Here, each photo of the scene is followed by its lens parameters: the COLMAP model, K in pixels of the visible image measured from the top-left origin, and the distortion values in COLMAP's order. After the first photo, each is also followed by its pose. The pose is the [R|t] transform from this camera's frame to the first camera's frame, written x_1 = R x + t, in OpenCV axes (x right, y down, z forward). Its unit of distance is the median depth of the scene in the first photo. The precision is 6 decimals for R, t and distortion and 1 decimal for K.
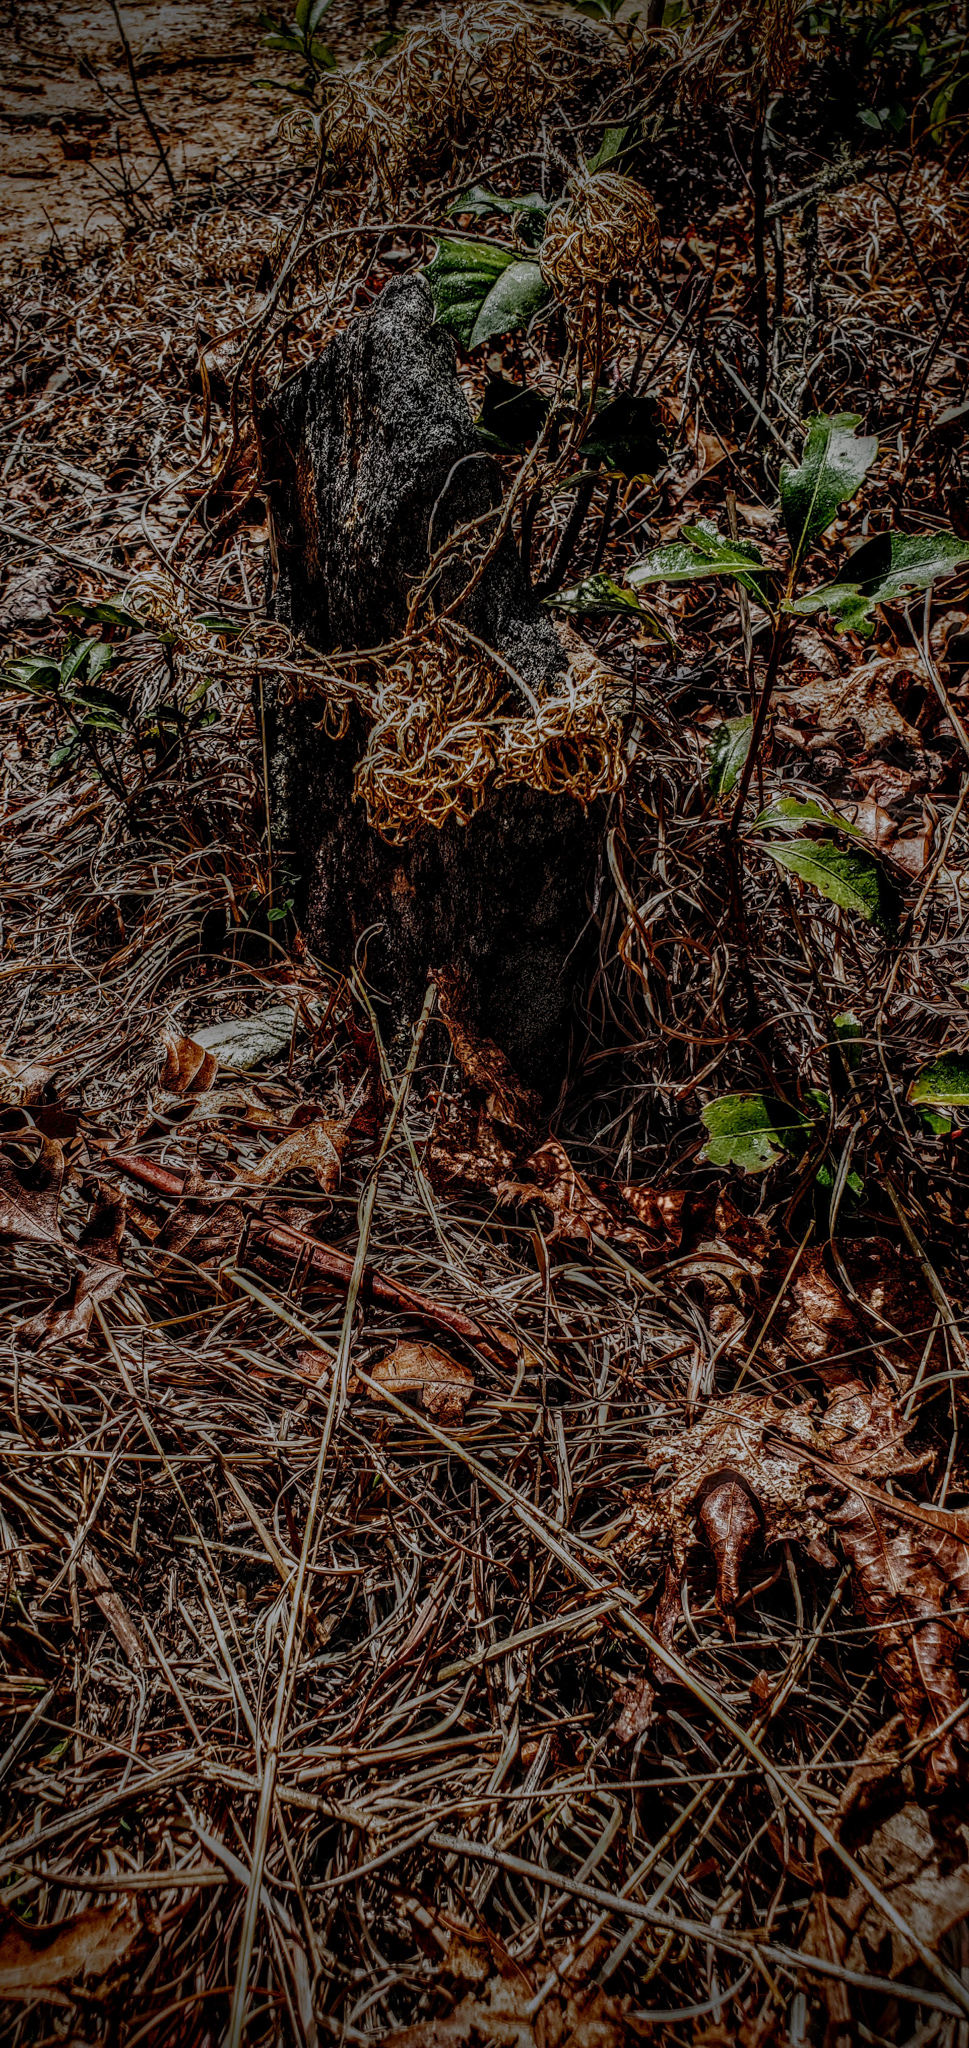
lens RADIAL K [[1723.6, 0, 484.5], [0, 1723.6, 1024.0], [0, 0, 1]] dist [0.046997, 0.001950]
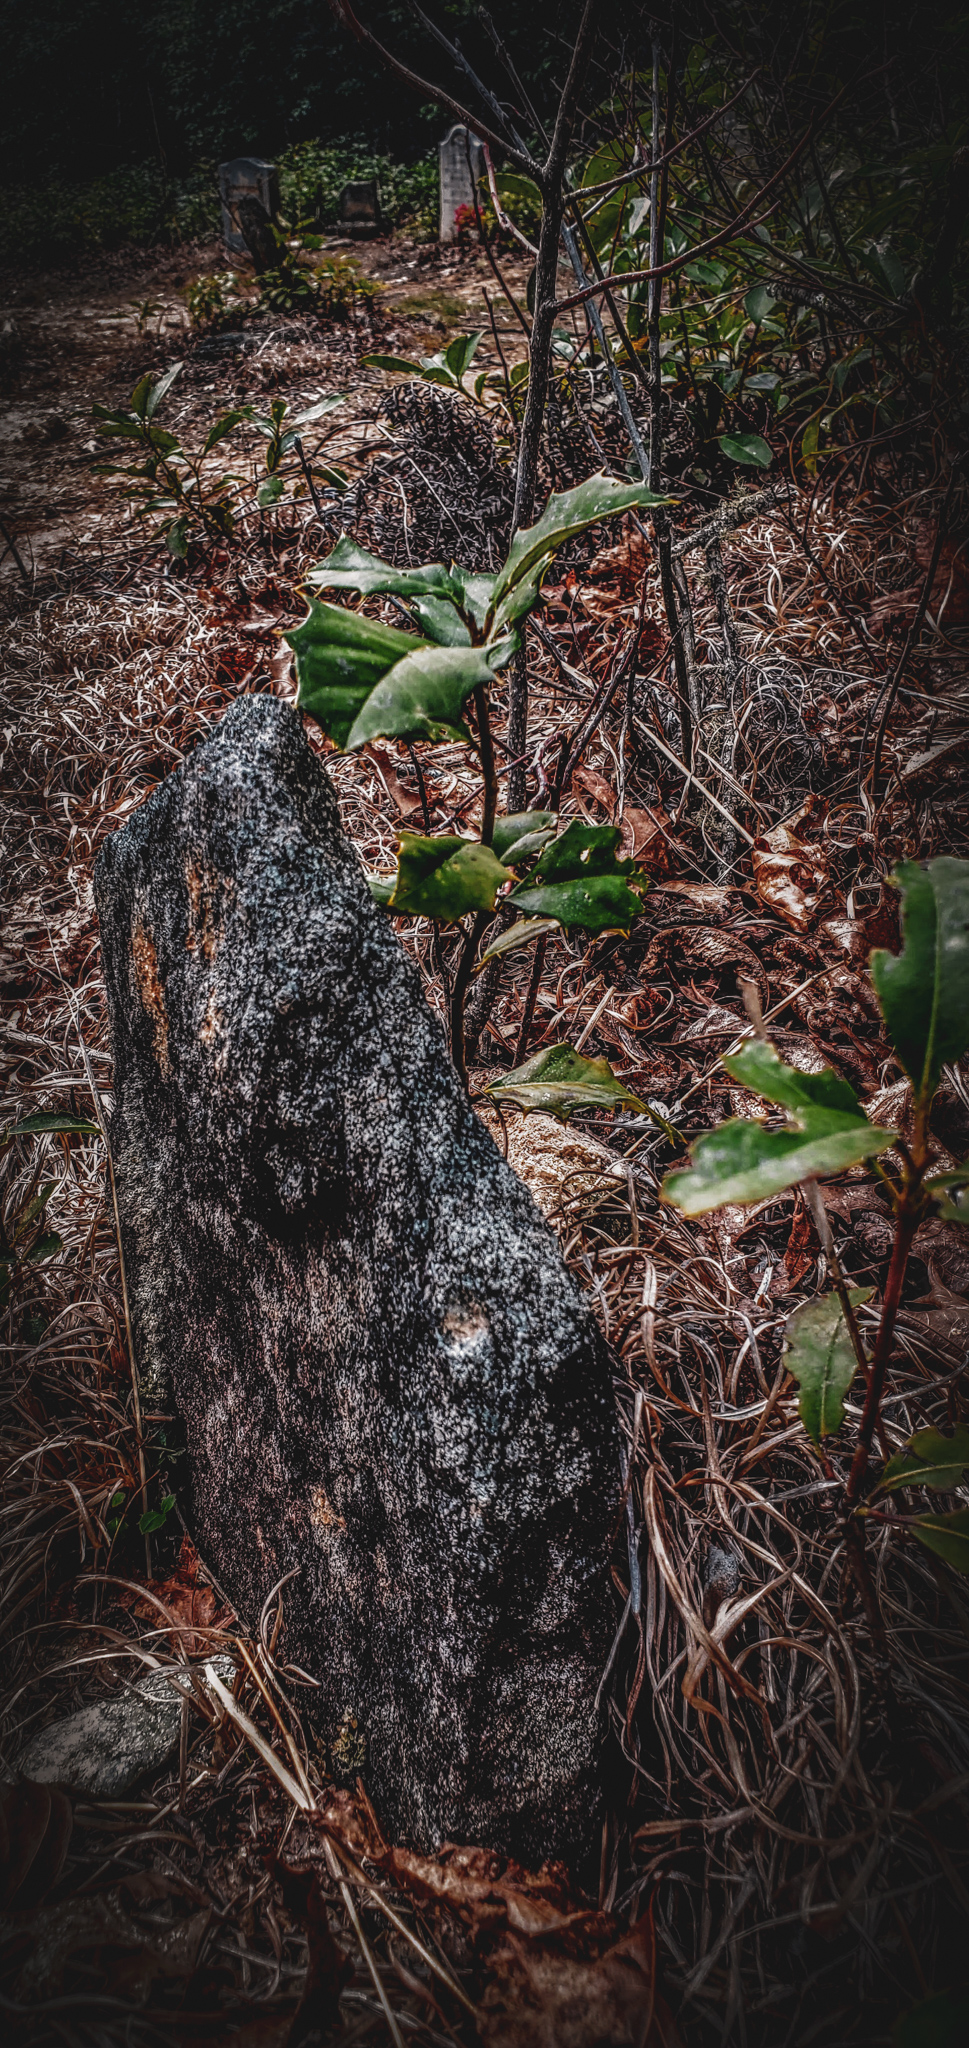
lens RADIAL K [[1602.0, 0, 463.8], [0, 1602.0, 1020.7], [0, 0, 1]] dist [0.196866, -0.553667]
pose [[0.994012, -0.097804, 0.048735, -0.003553], [0.104193, 0.982728, -0.152939, -0.119888], [-0.032935, 0.157101, 0.987033, 0.229241]]
